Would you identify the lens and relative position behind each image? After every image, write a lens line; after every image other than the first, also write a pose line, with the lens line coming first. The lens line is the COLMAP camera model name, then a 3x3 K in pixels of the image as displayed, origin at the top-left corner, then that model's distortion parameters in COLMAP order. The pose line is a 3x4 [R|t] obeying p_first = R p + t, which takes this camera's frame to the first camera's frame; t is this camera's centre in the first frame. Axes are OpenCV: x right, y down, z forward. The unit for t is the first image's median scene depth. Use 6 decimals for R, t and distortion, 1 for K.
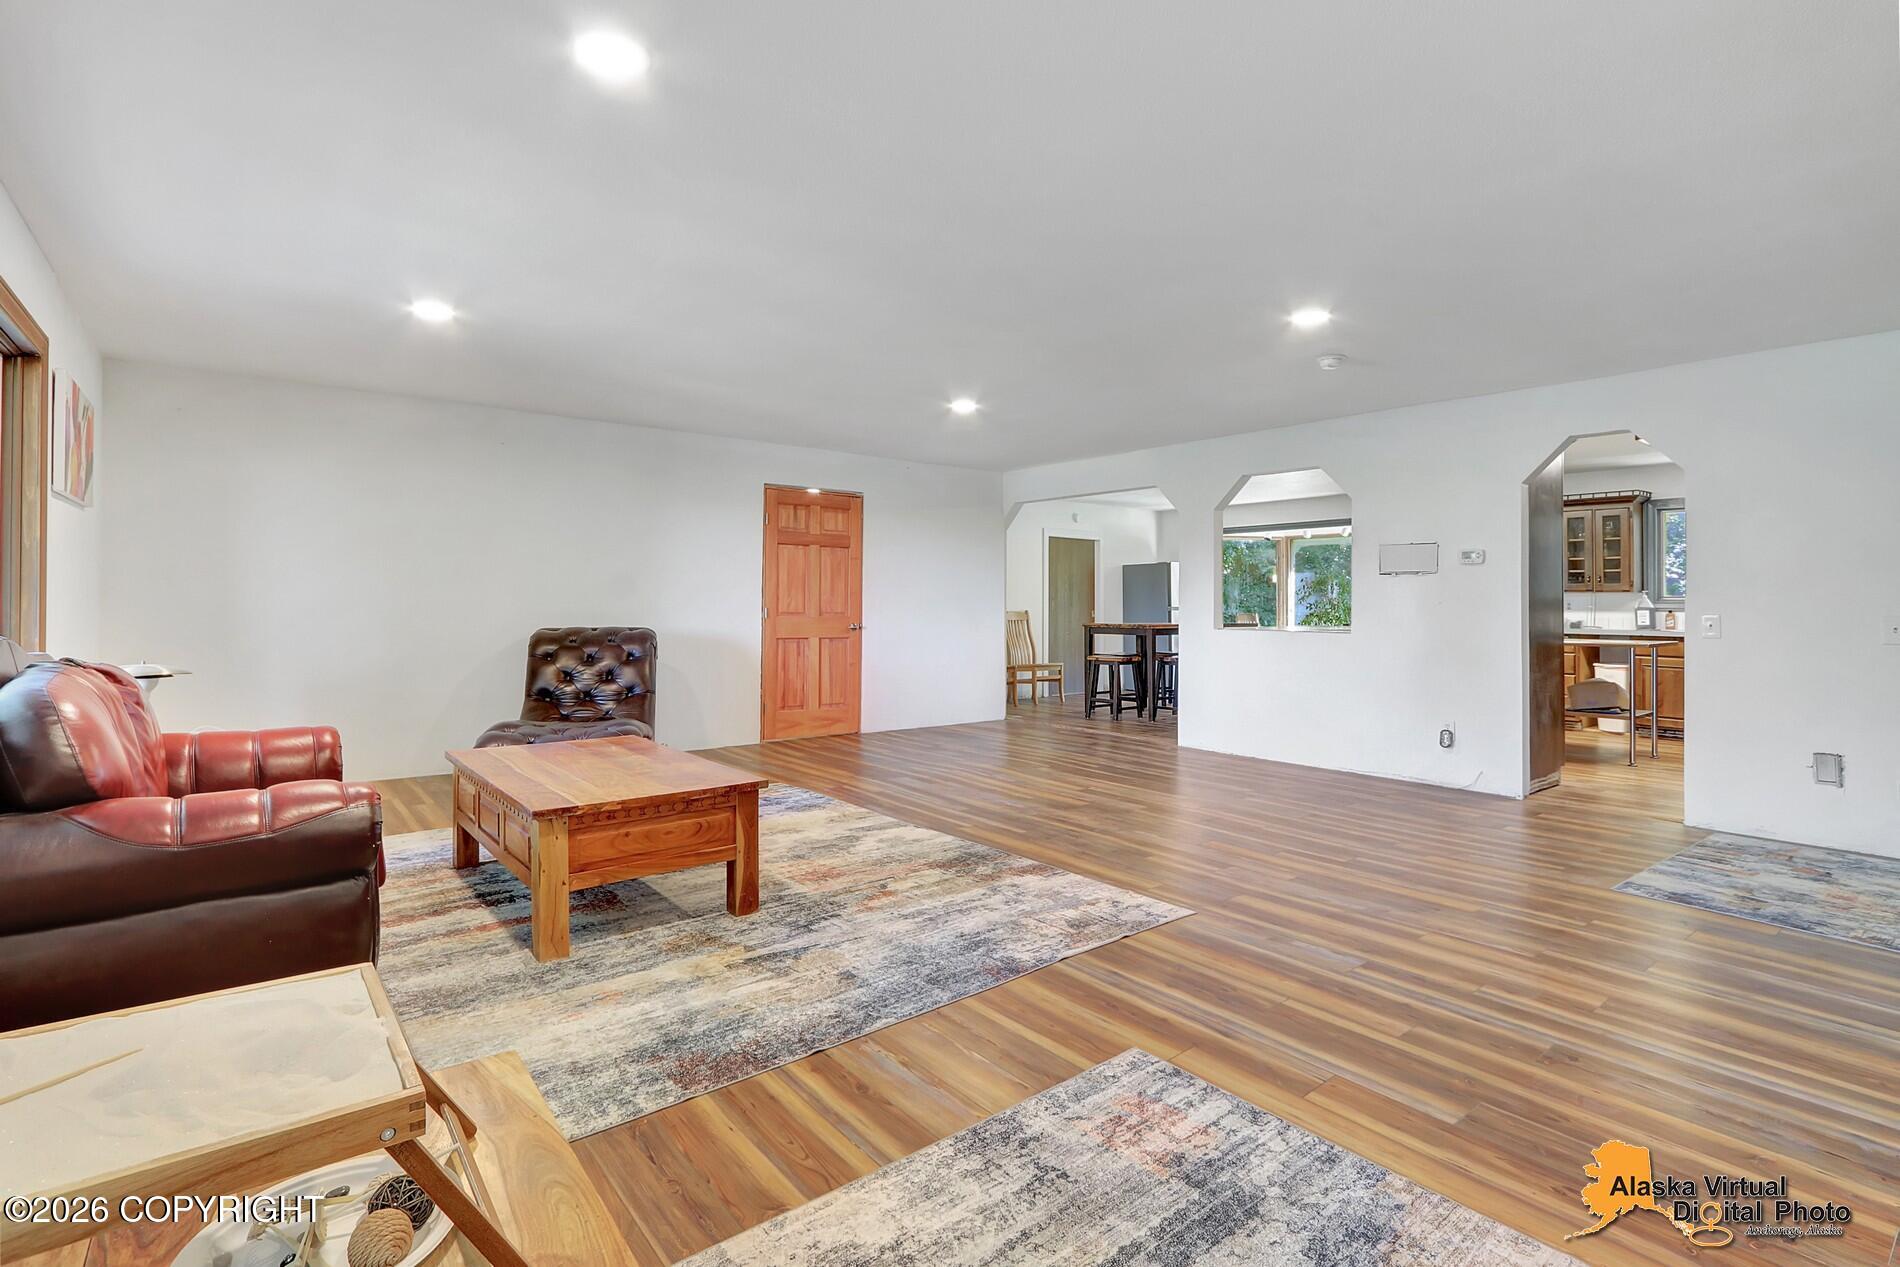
lens RADIAL K [[907.8, 0, 952.8], [0, 907.8, 611.3], [0, 0, 1]] dist [-0.020165, 0.002659]
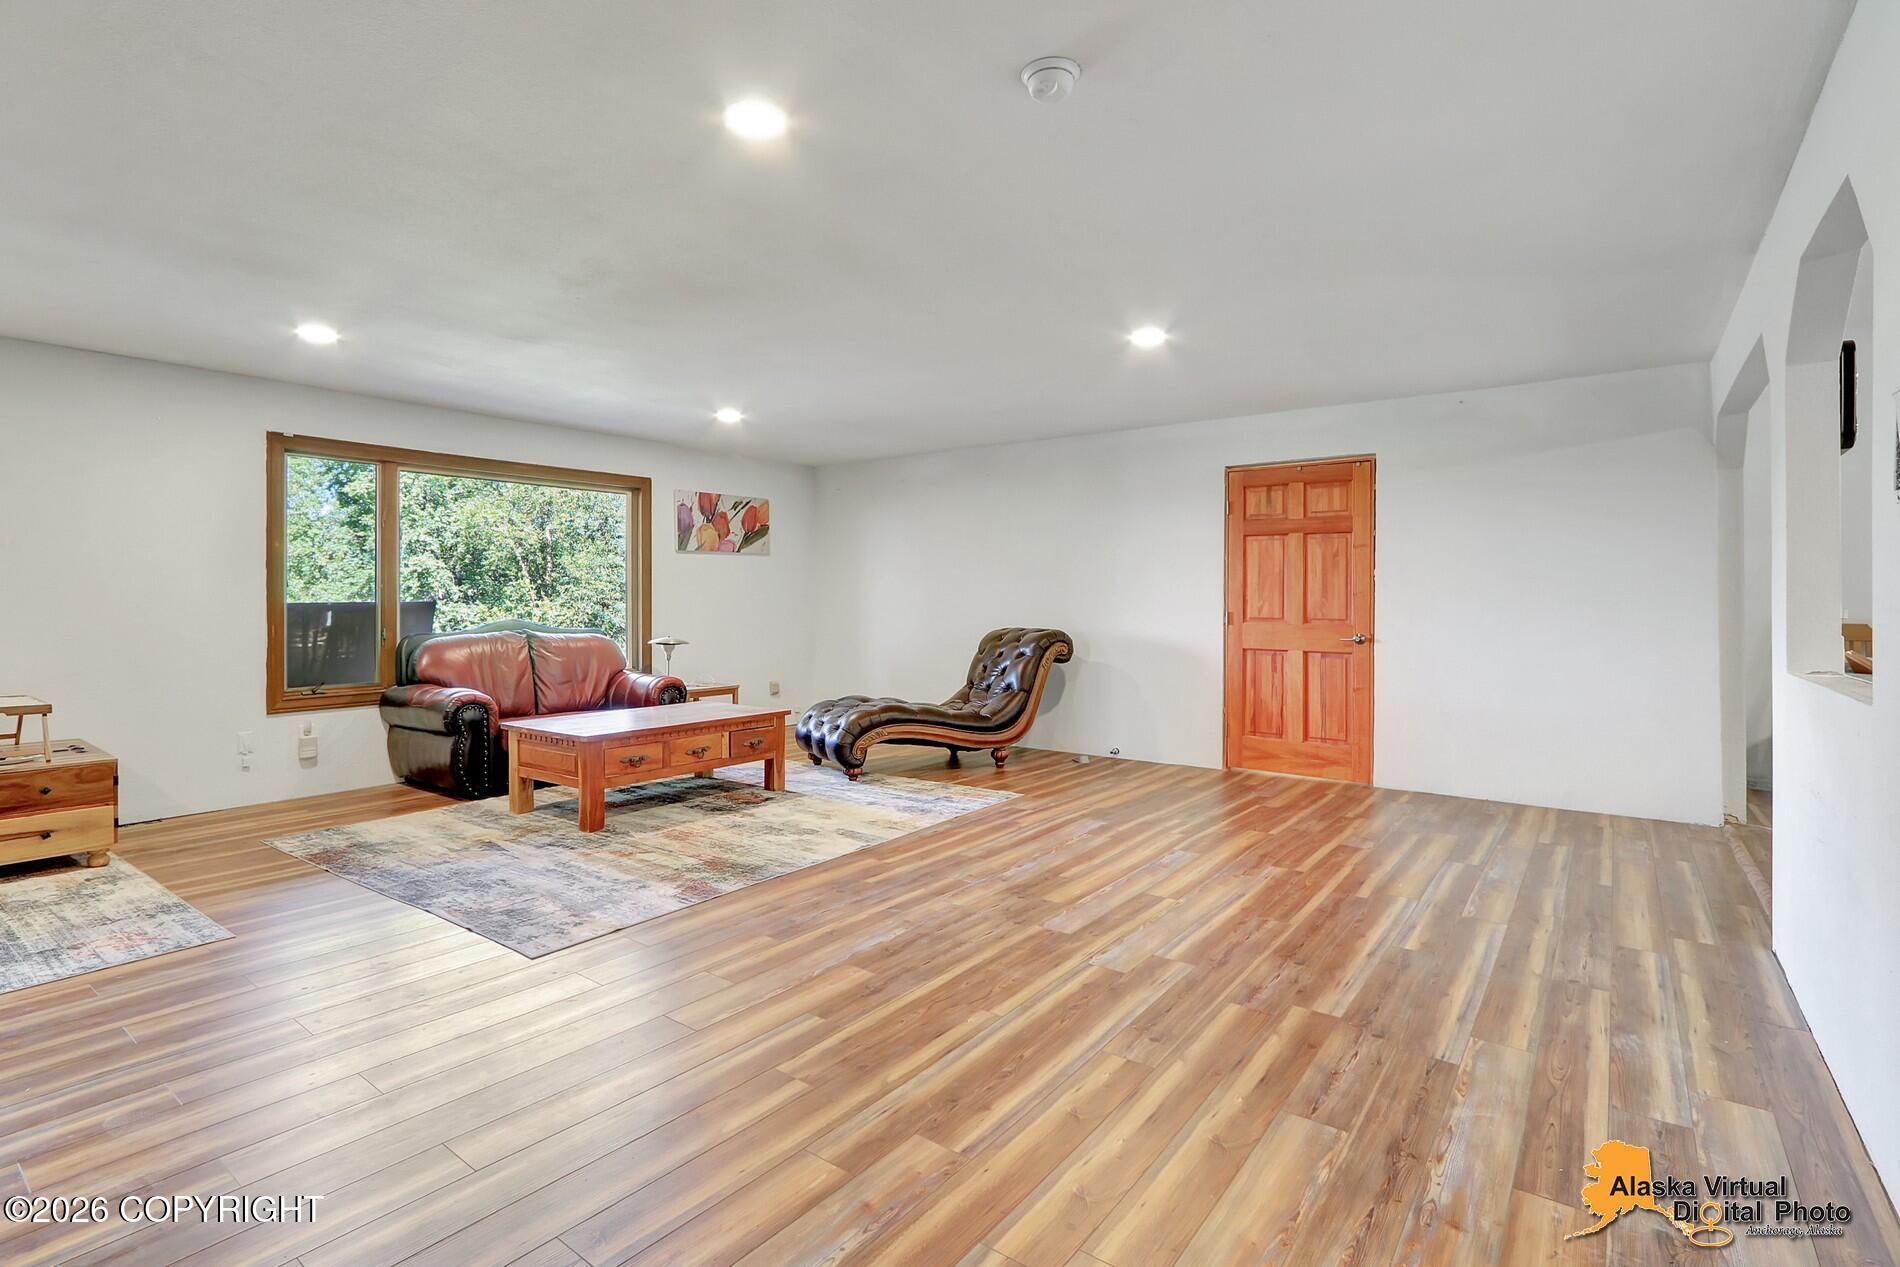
lens RADIAL K [[907.8, 0, 958.2], [0, 907.8, 603.0], [0, 0, 1]] dist [-0.020165, 0.002659]
pose [[0.253500, -0.002684, -0.967332, 0.595562], [-0.013338, 0.999891, -0.006270, -0.003712], [0.967243, 0.014491, 0.253437, 0.576863]]
